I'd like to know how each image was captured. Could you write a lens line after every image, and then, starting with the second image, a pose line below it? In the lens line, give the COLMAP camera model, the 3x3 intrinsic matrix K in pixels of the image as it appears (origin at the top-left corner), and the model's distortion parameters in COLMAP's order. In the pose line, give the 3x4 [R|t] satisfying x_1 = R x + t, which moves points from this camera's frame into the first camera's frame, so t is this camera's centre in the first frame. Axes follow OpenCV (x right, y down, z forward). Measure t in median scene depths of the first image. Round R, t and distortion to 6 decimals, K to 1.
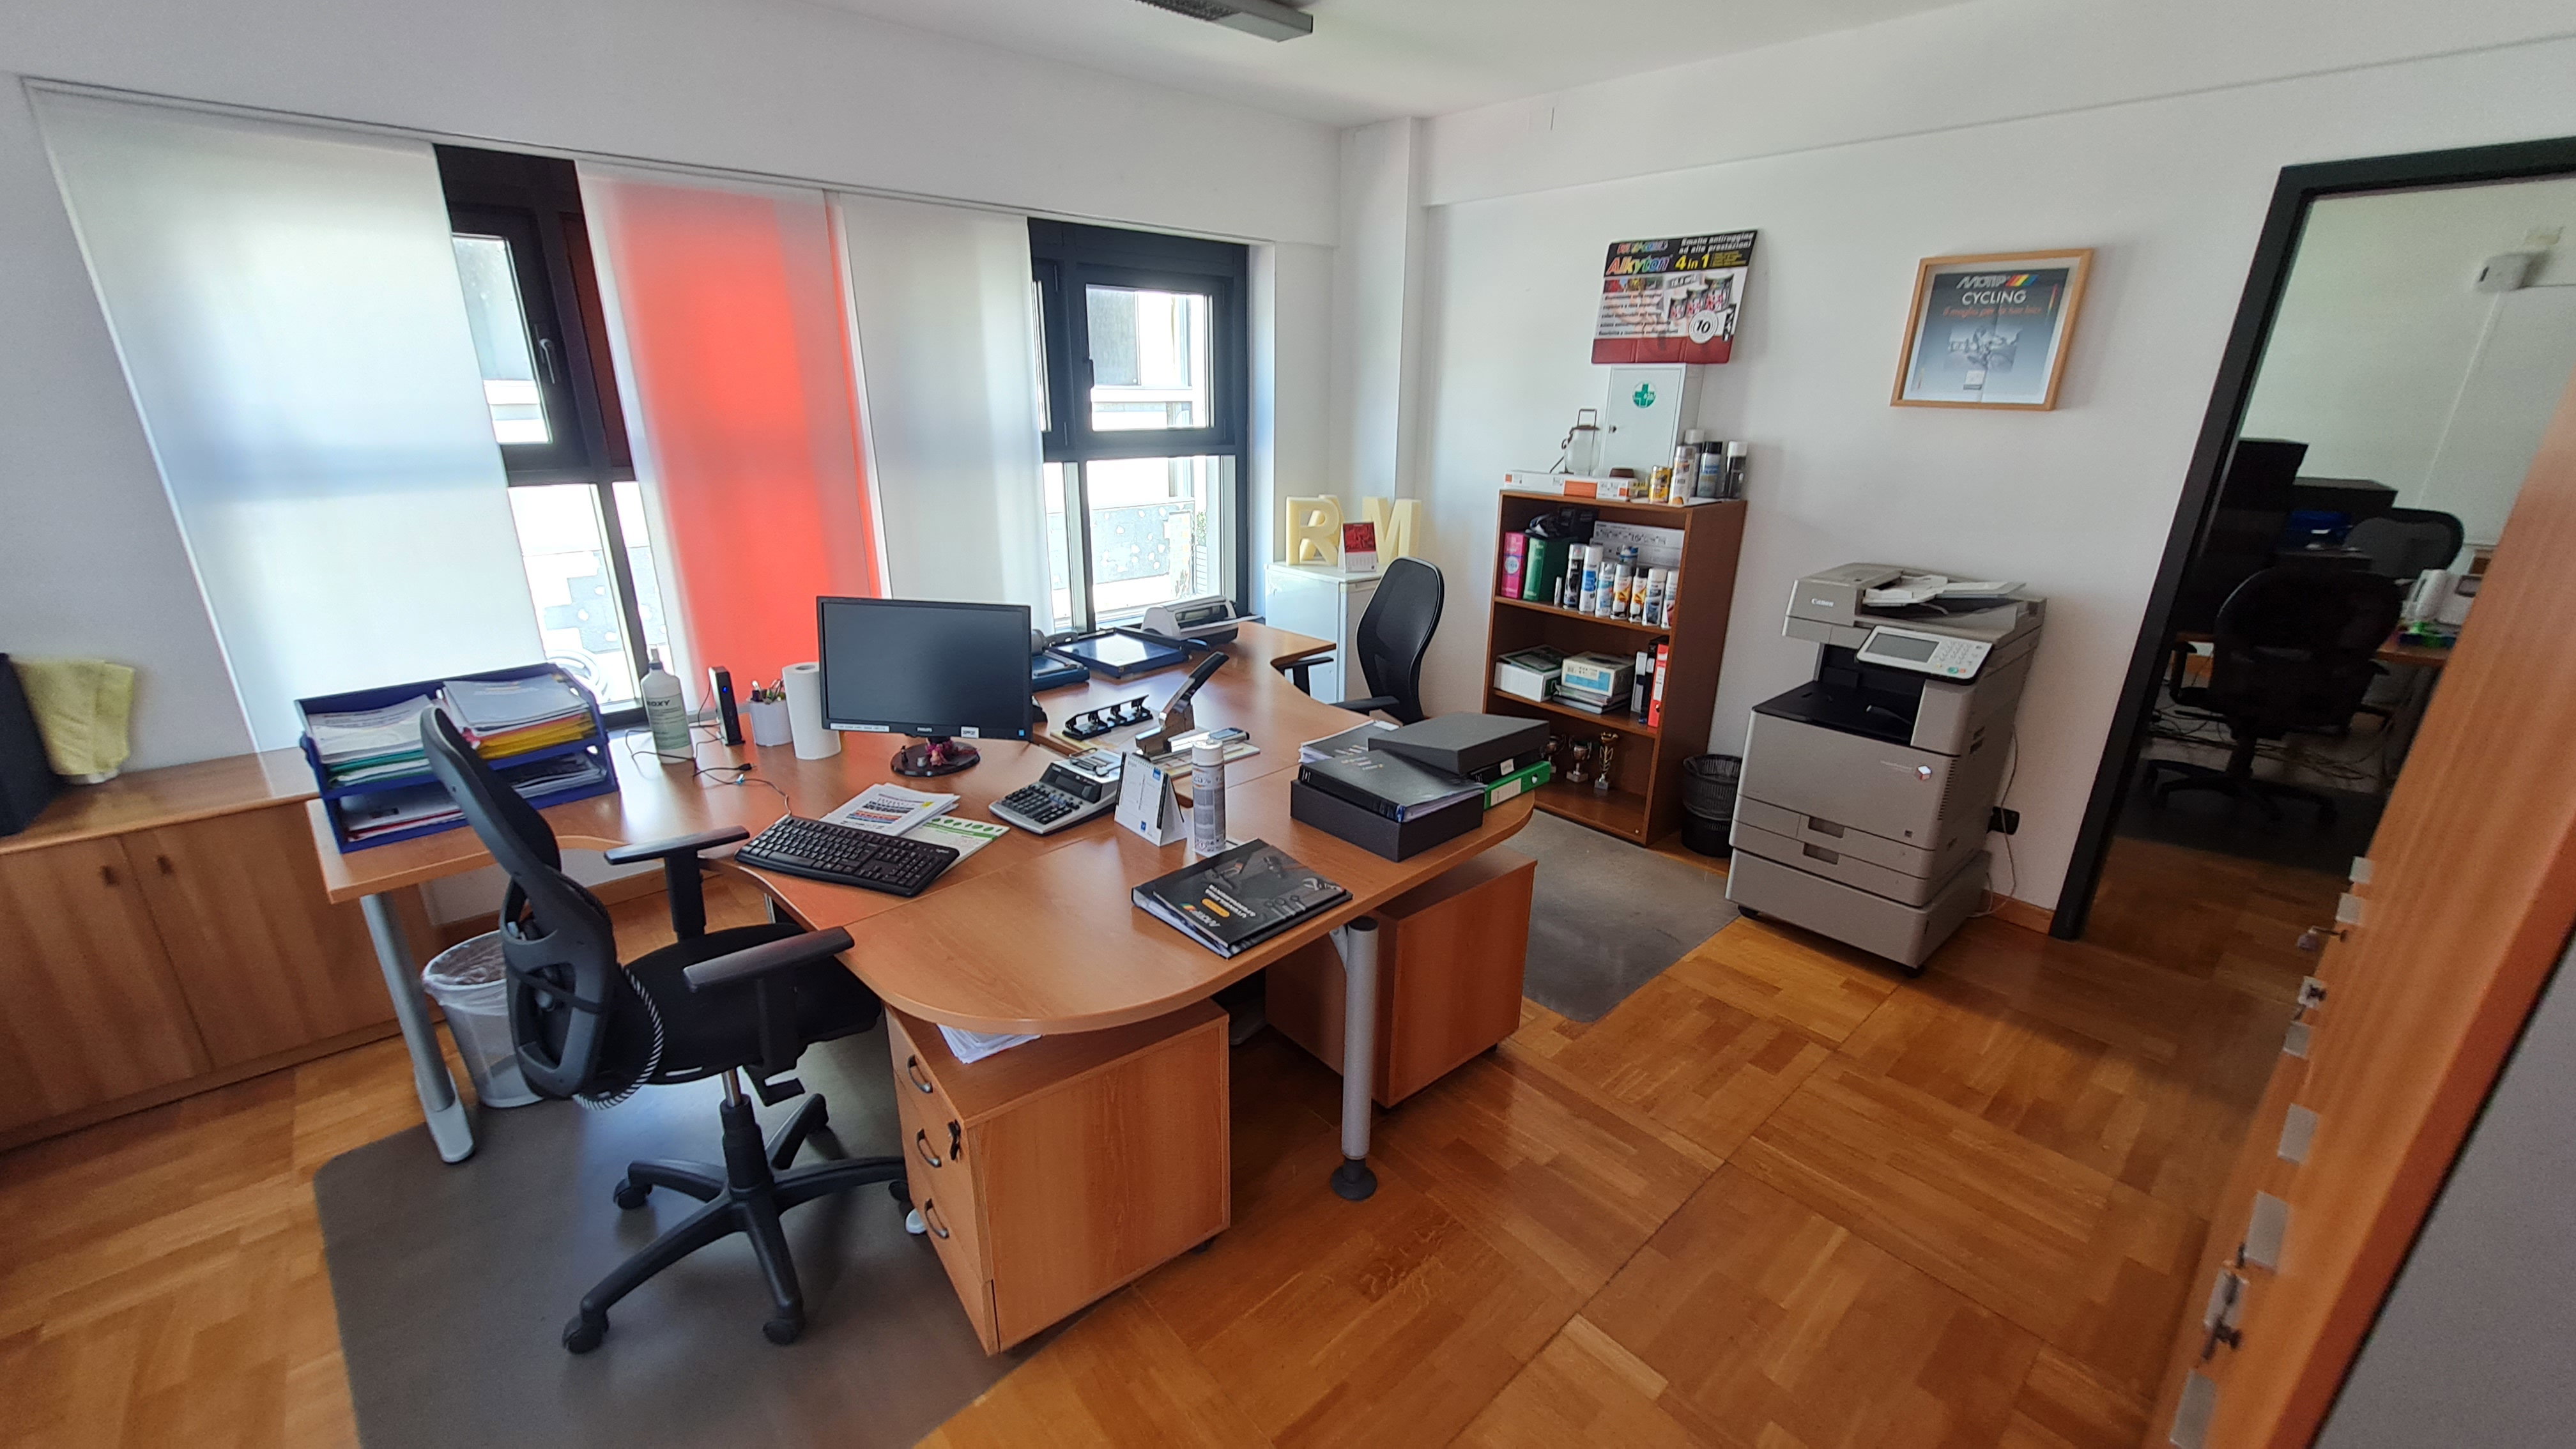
lens RADIAL K [[1014.6, 0, 1287.7], [0, 1014.6, 741.5], [0, 0, 1]] dist [0.020644, -0.010358]
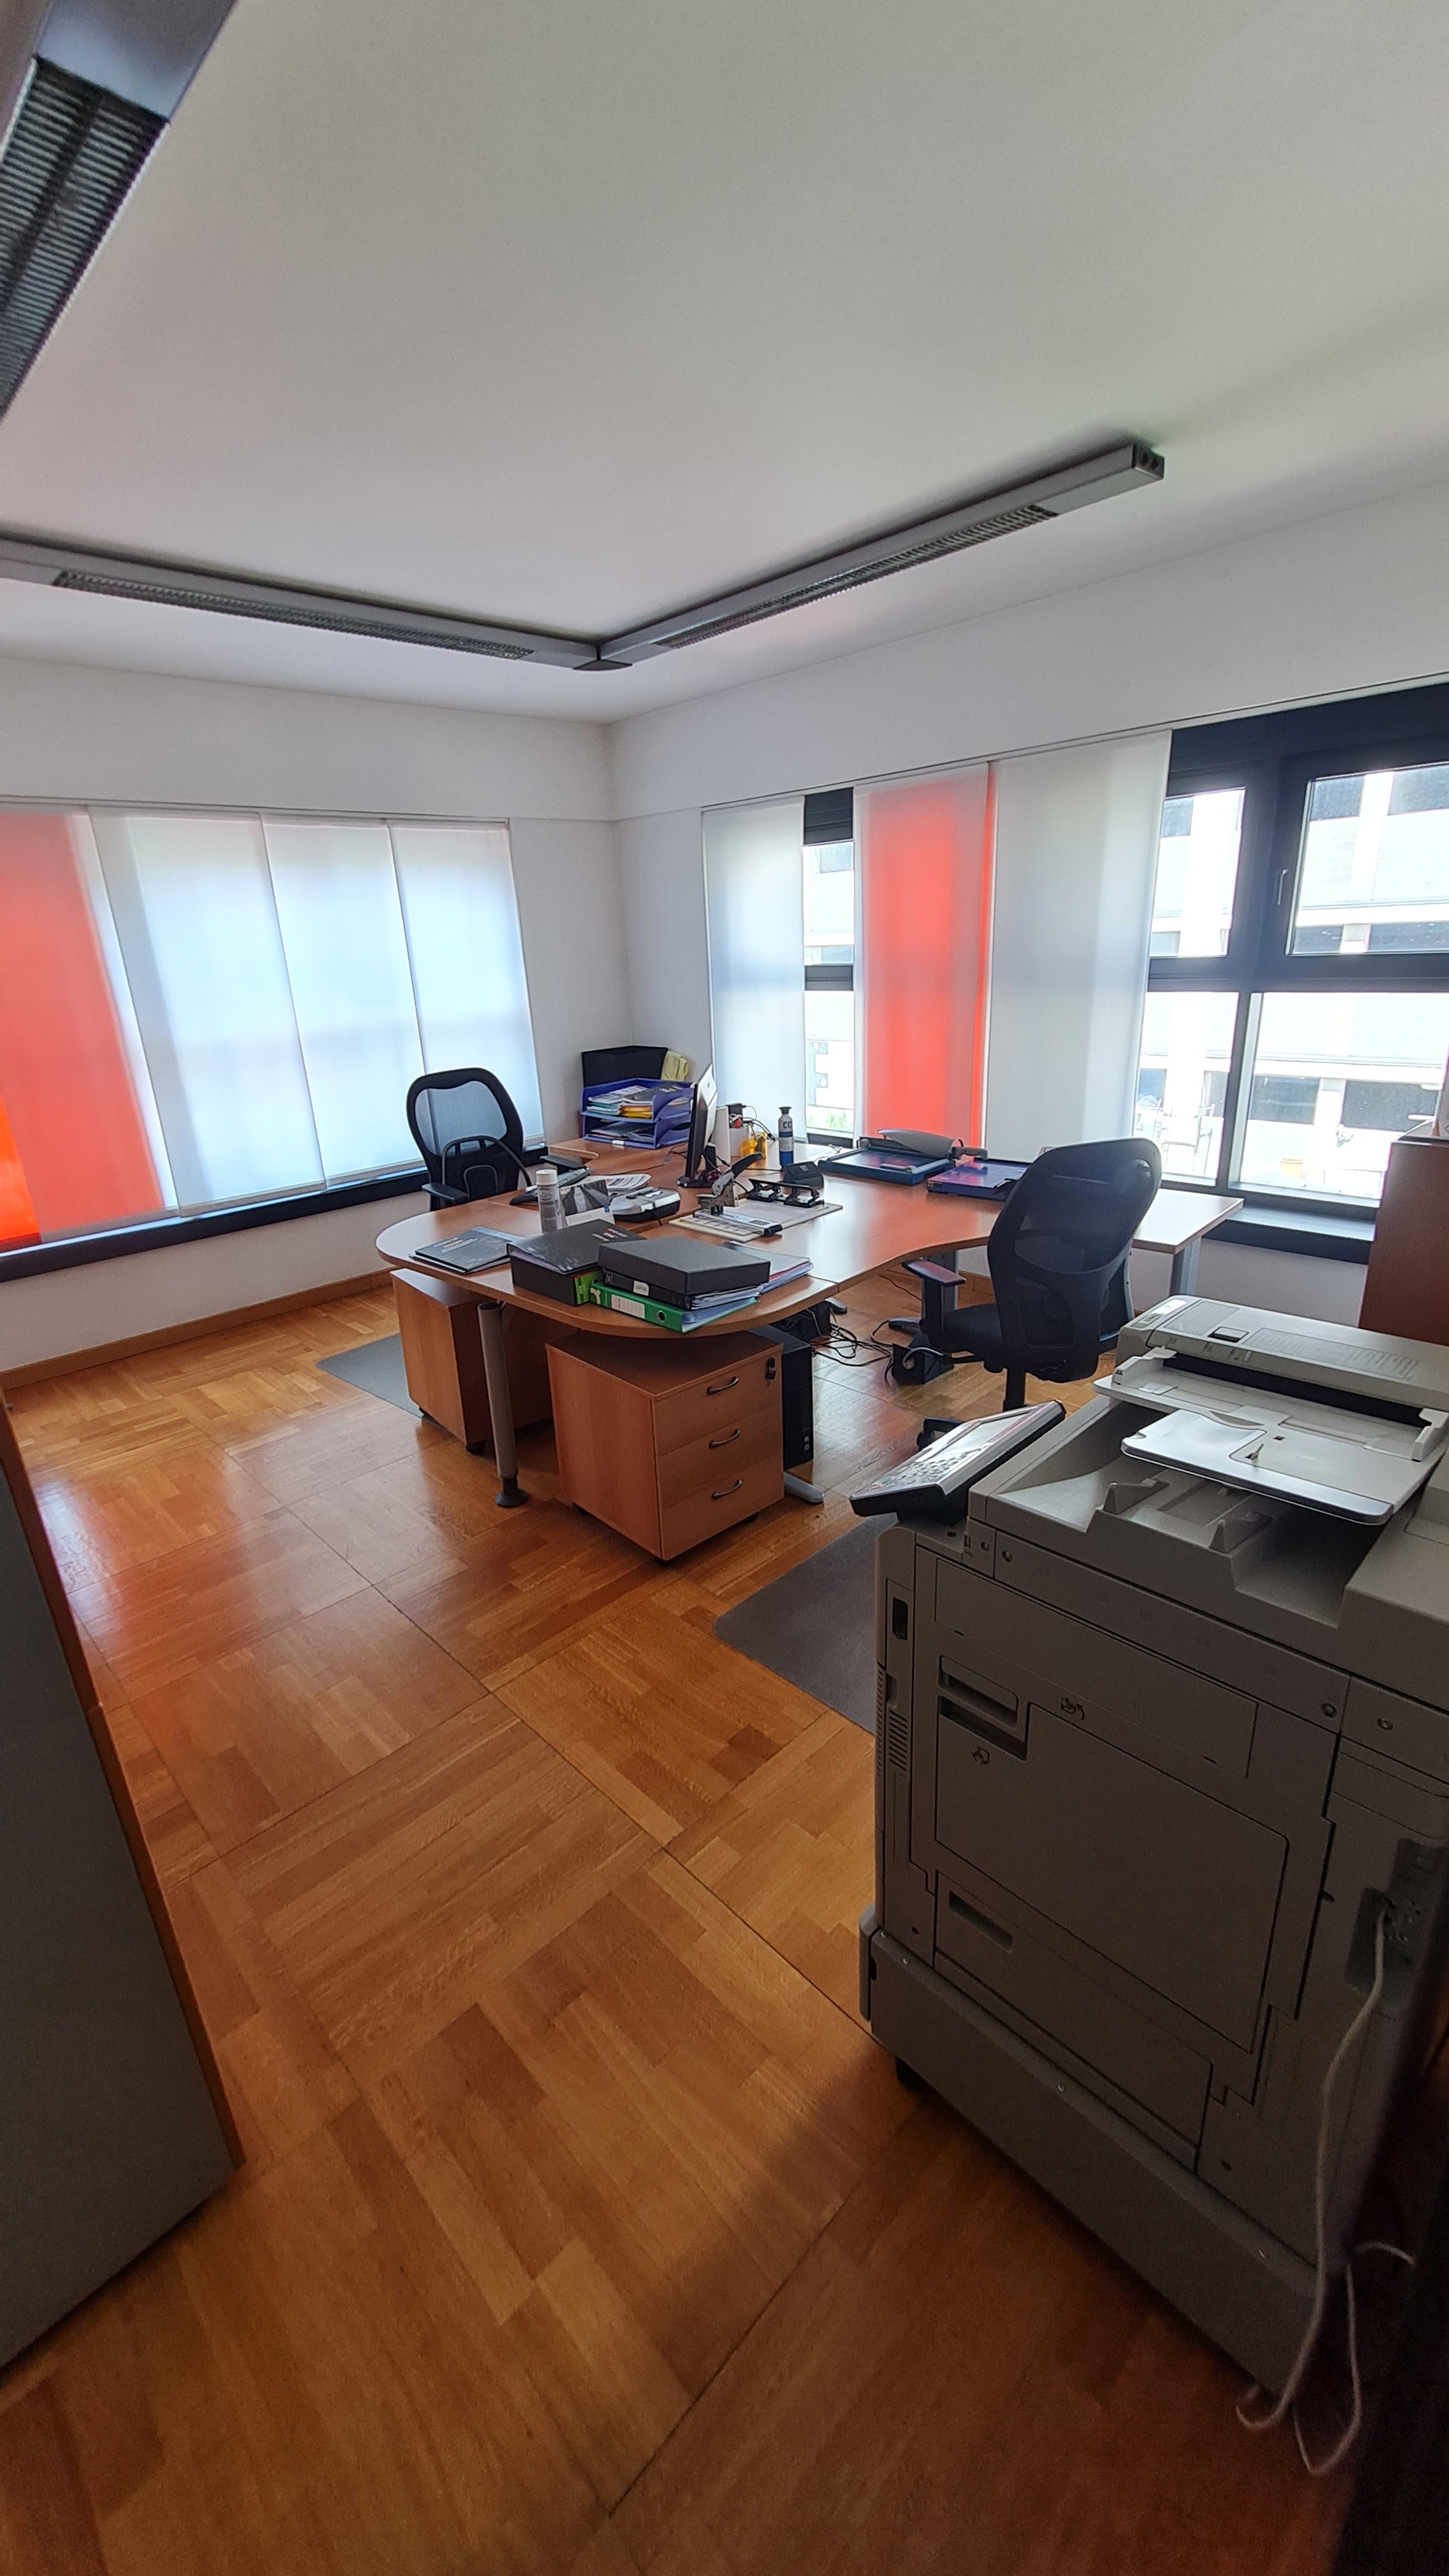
lens RADIAL K [[1014.6, 0, 724.5], [0, 1014.6, 1288.0], [0, 0, 1]] dist [0.020644, -0.010358]
pose [[0.032628, 0.322030, -0.946167, 0.910556], [-0.288069, 0.909528, 0.299626, -0.237913], [0.957054, 0.262785, 0.122443, 0.708726]]
